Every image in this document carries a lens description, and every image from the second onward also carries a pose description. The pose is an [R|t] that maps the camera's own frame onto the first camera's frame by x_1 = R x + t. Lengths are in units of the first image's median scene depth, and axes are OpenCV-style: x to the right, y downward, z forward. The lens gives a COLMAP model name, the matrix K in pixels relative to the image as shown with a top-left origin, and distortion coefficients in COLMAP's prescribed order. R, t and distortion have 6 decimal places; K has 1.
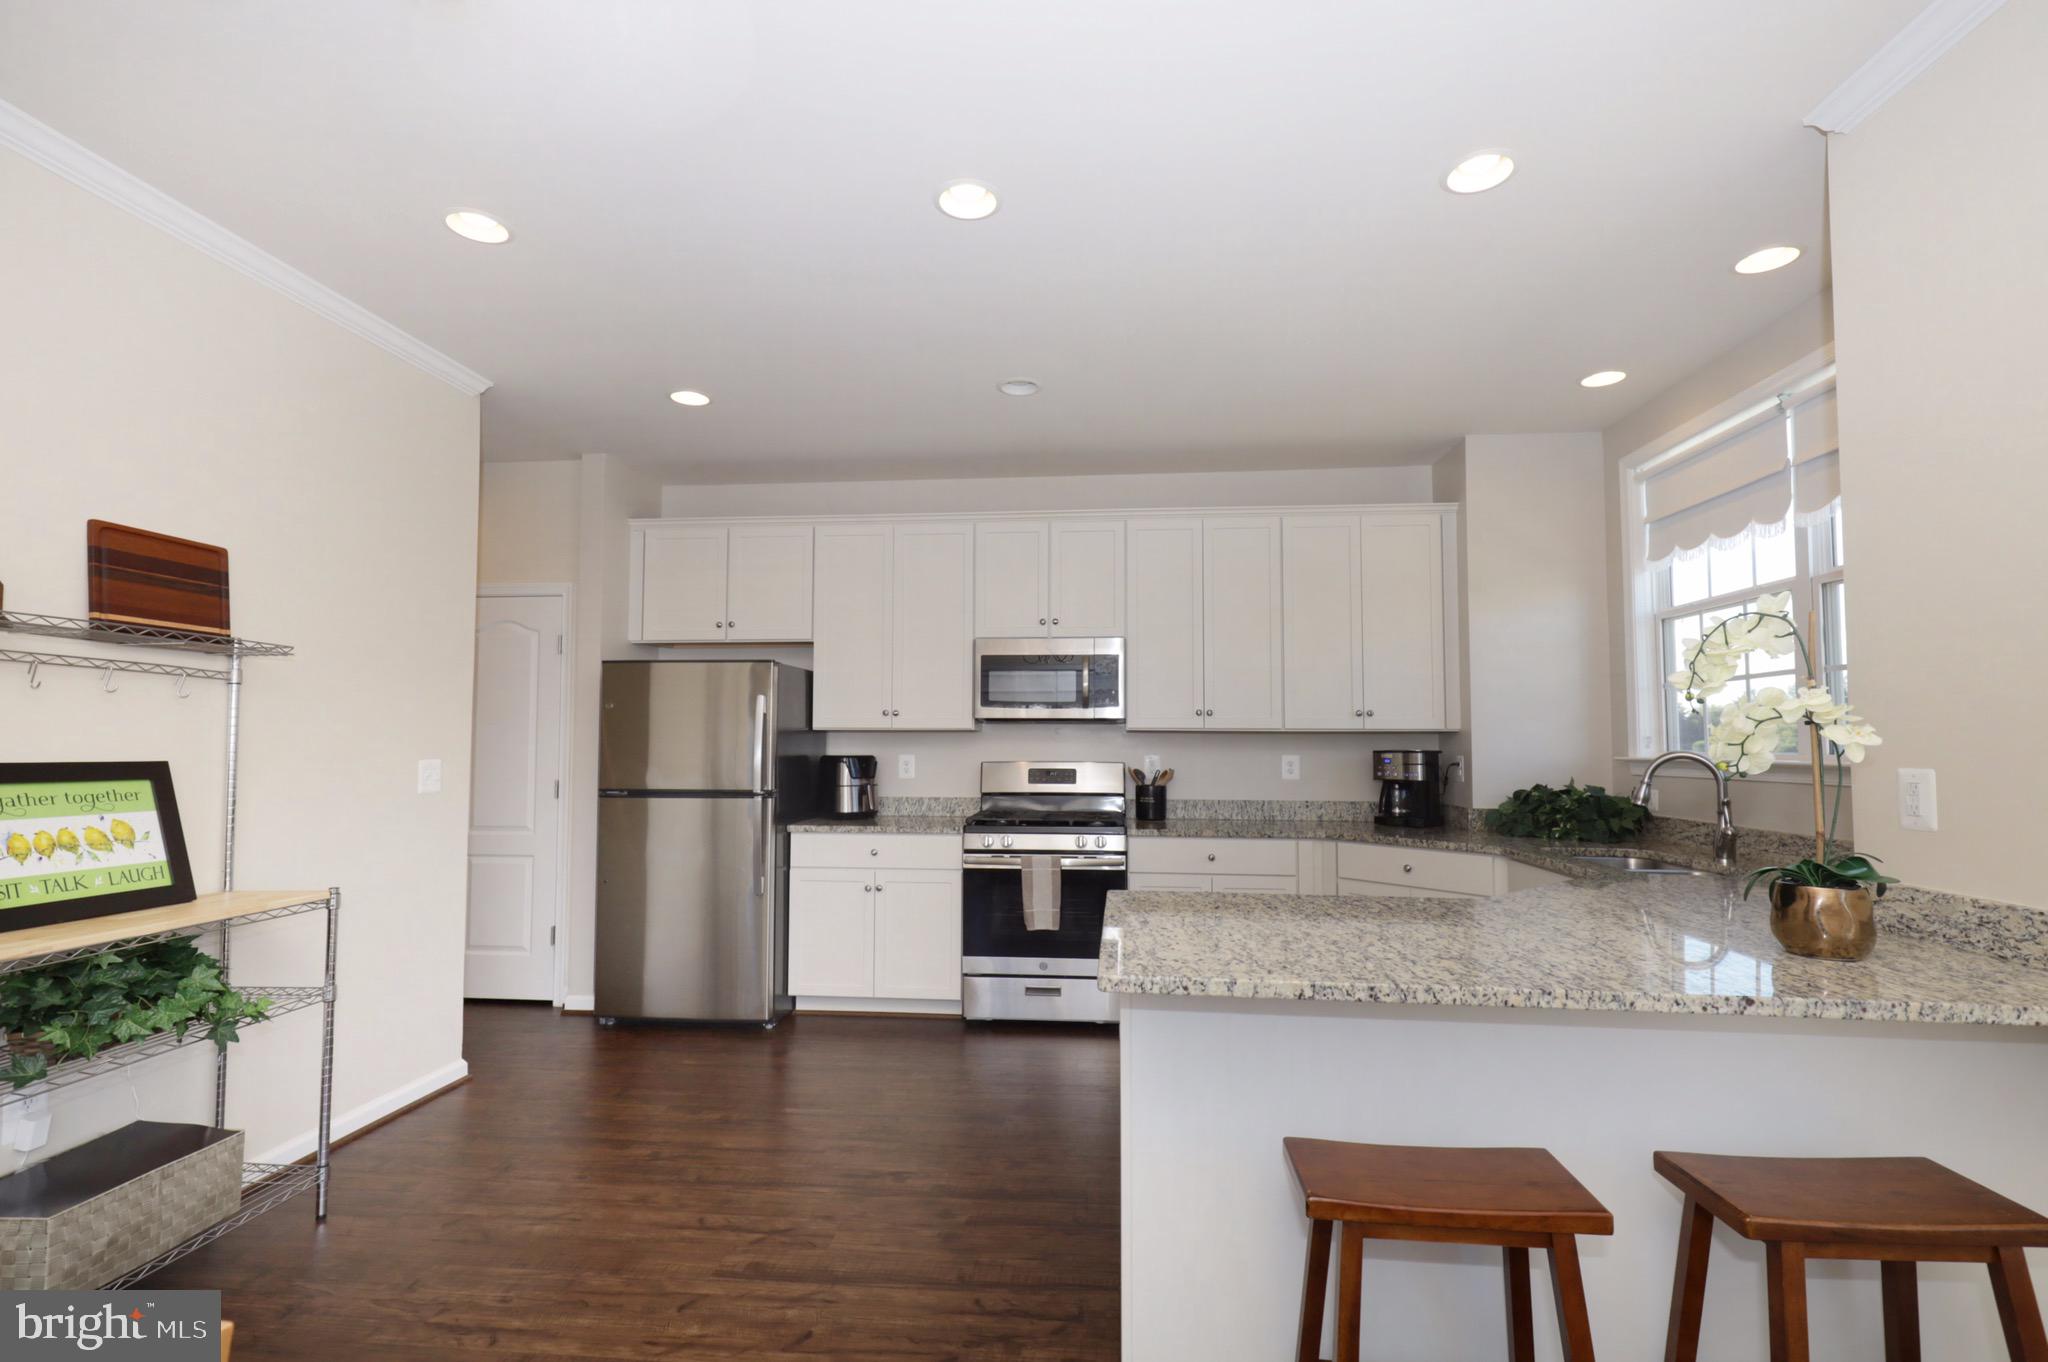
lens RADIAL K [[935.4, 0, 1024.0], [0, 935.4, 681.0], [0, 0, 1]] dist [0.002184, 0.000106]
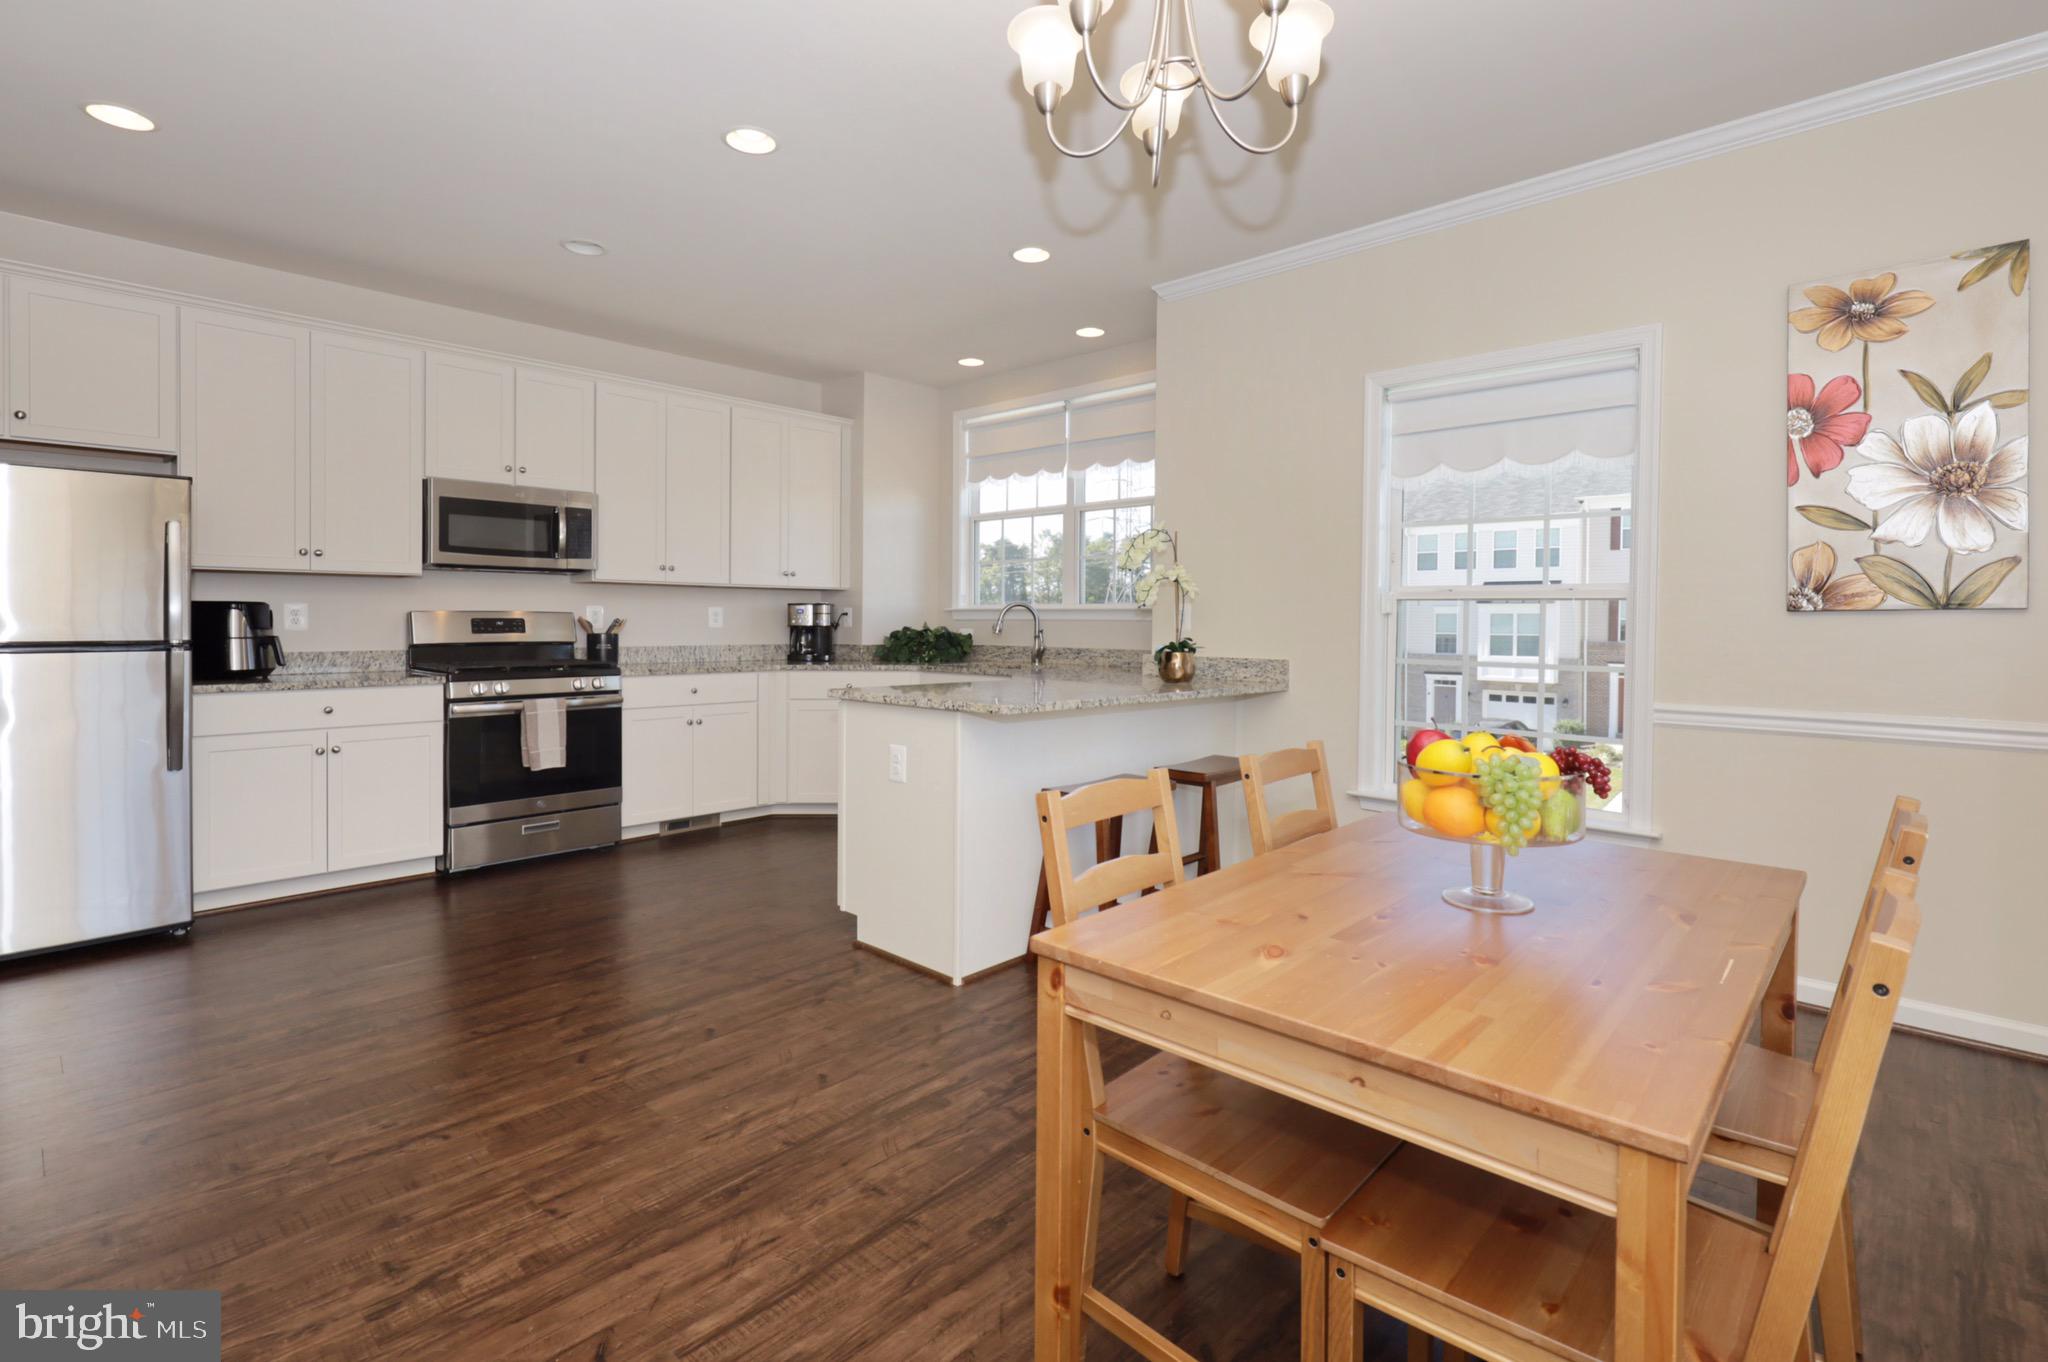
lens RADIAL K [[953.8, 0, 996.1], [0, 953.8, 618.9], [0, 0, 1]] dist [0.000666, -0.000561]
pose [[0.635975, 0.003153, 0.771704, -0.481115], [-0.057356, 0.997419, 0.043193, 0.024286], [-0.769576, -0.071732, 0.634514, -0.049480]]
